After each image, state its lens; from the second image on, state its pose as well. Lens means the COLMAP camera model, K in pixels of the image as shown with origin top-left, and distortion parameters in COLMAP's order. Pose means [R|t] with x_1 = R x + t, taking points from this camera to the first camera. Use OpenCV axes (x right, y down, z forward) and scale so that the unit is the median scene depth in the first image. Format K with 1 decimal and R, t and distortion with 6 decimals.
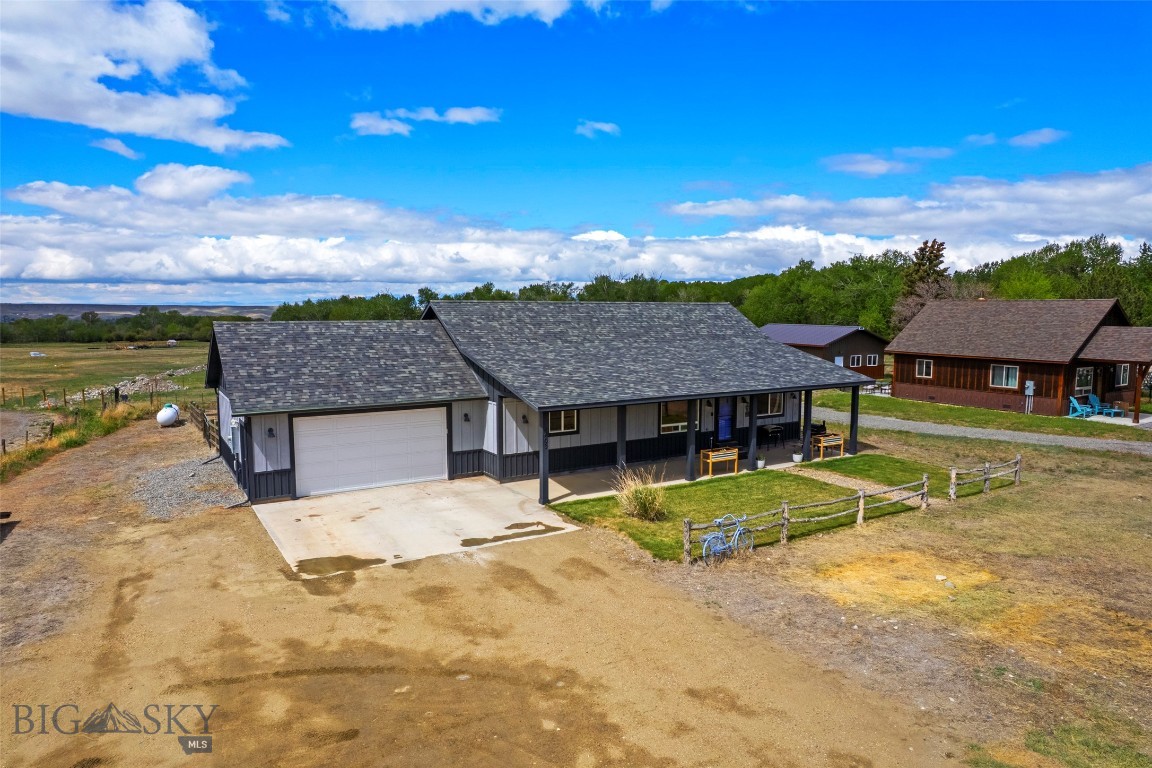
lens RADIAL K [[742.5, 0, 576.7], [0, 742.5, 389.2], [0, 0, 1]] dist [-0.077435, 0.069803]
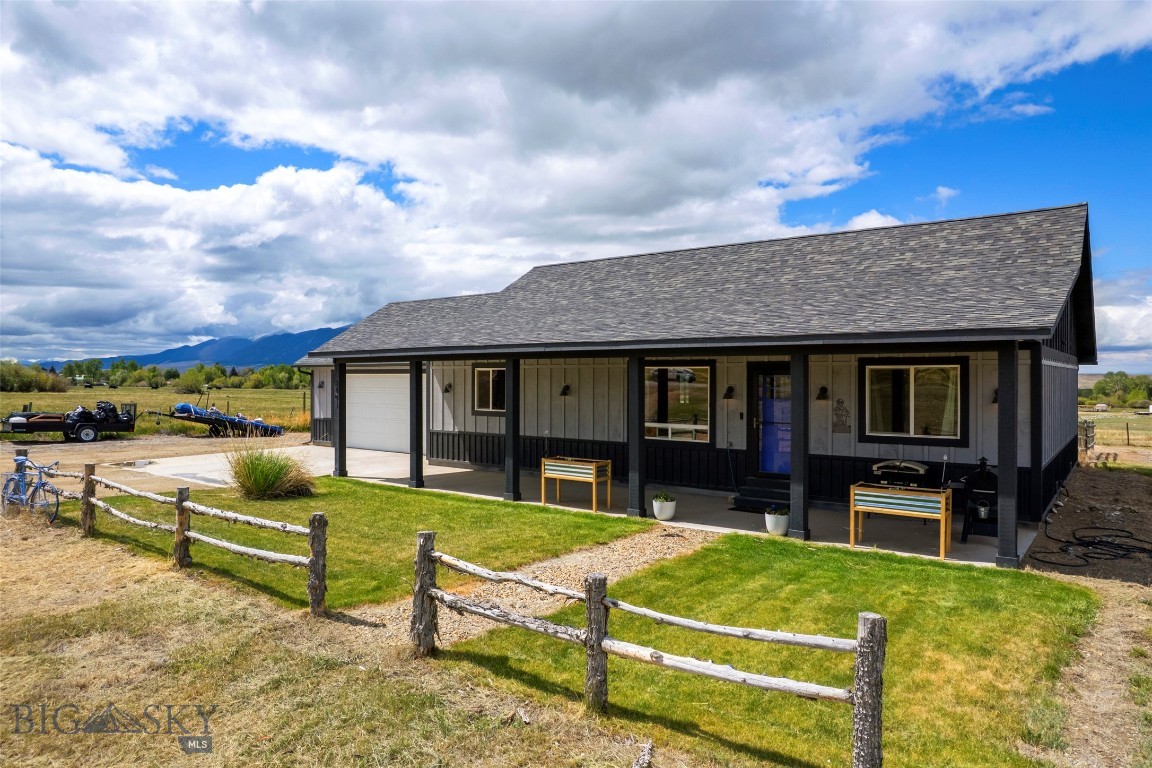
lens RADIAL K [[738.9, 0, 577.6], [0, 738.9, 353.0], [0, 0, 1]] dist [-0.072847, 0.074316]
pose [[0.356588, -0.032111, -0.933710, 0.807712], [-0.102378, 0.992047, -0.073216, 0.051920], [0.928635, 0.121699, 0.350465, 0.944194]]
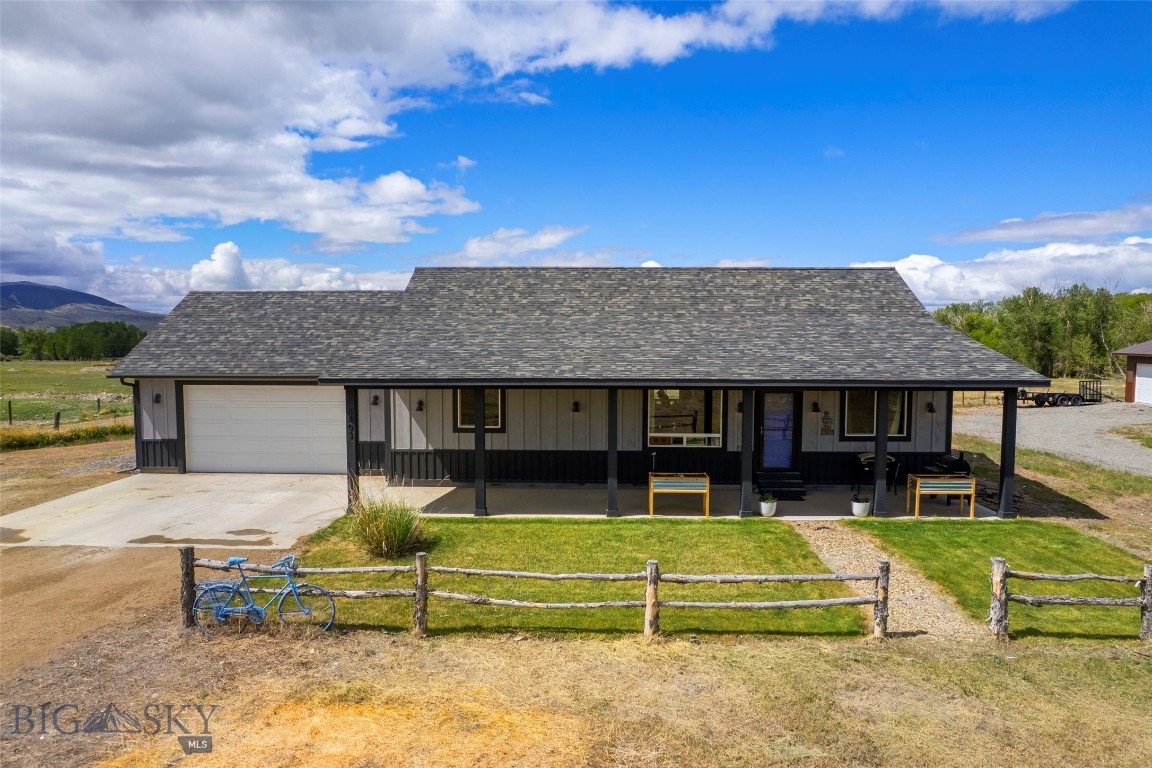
lens RADIAL K [[737.4, 0, 577.9], [0, 737.4, 385.0], [0, 0, 1]] dist [-0.079507, 0.072276]
pose [[0.833829, 0.037424, -0.550752, 0.538682], [-0.060570, 0.997878, -0.023895, 0.030473], [0.548689, 0.053283, 0.834327, 0.507767]]
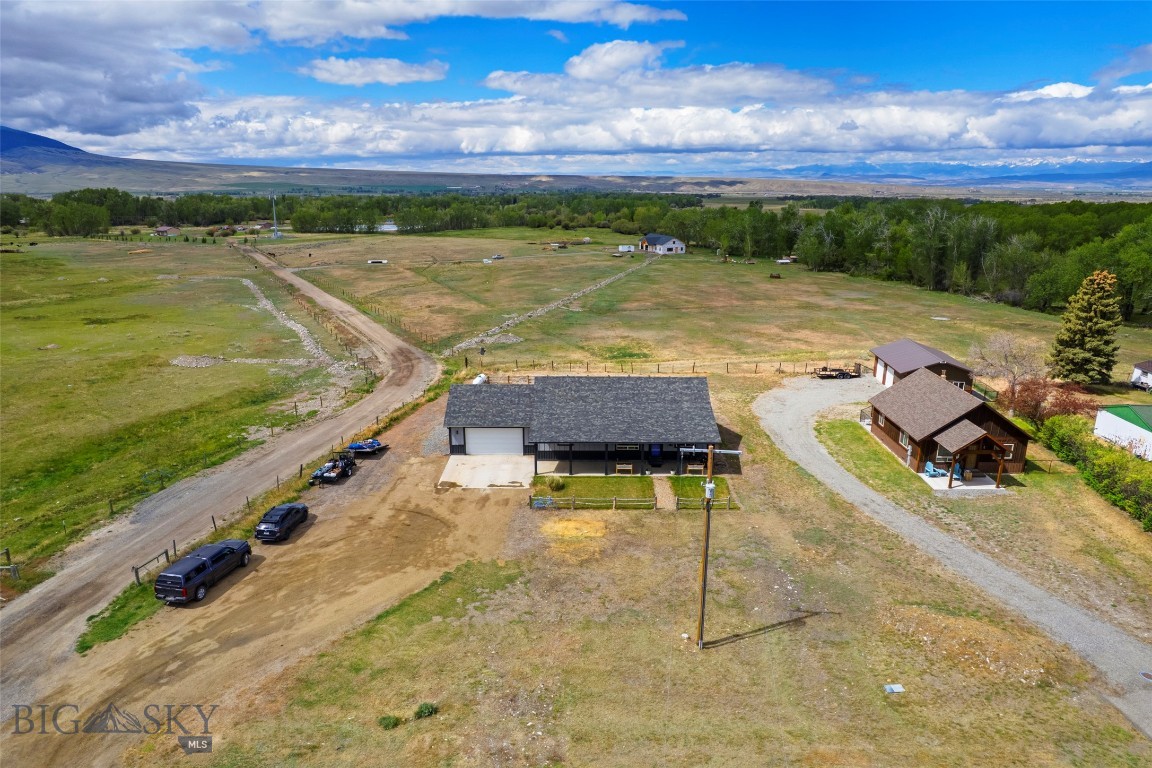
lens RADIAL K [[737.4, 0, 577.9], [0, 737.4, 385.0], [0, 0, 1]] dist [-0.079507, 0.072276]
pose [[0.846419, 0.145238, -0.512329, 1.418827], [-0.058494, 0.981624, 0.181639, -0.665210], [0.529295, -0.123774, 0.839361, -1.139806]]
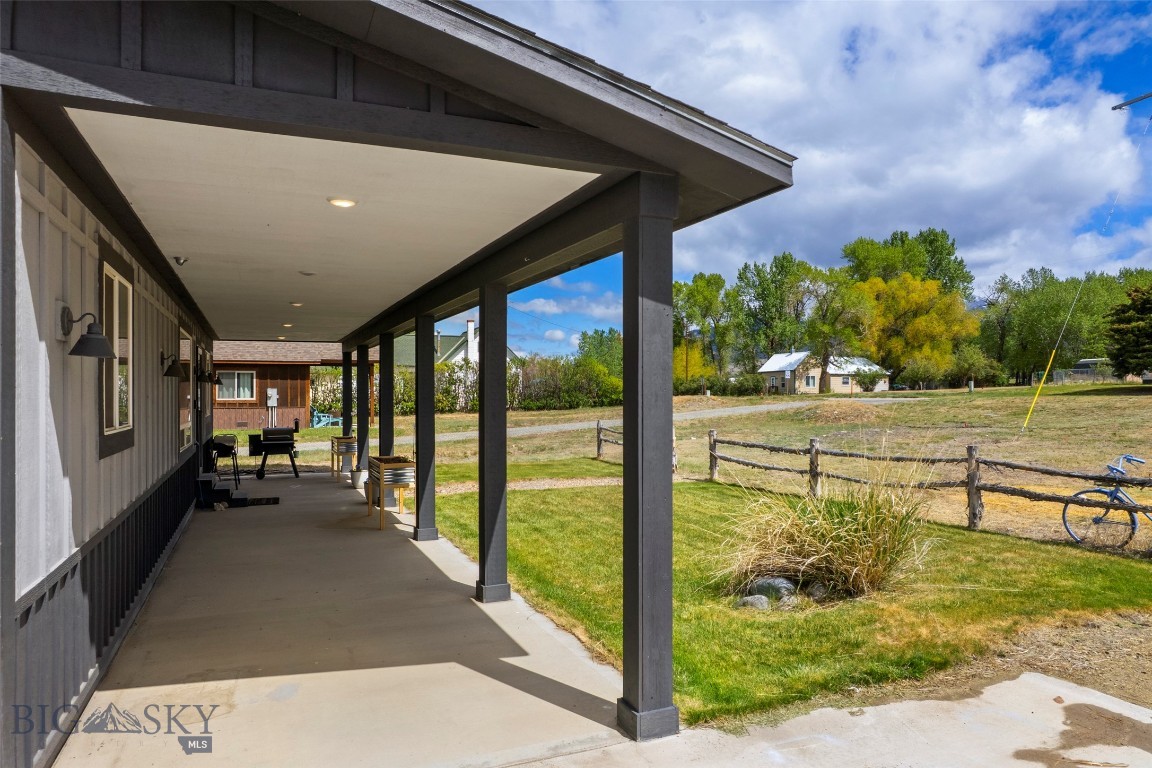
lens RADIAL K [[742.5, 0, 576.7], [0, 742.5, 389.2], [0, 0, 1]] dist [-0.077435, 0.069803]
pose [[0.143095, 0.002367, 0.989706, -0.222935], [0.113893, 0.993314, -0.018843, 0.075424], [-0.983134, 0.115417, 0.141869, 0.989797]]
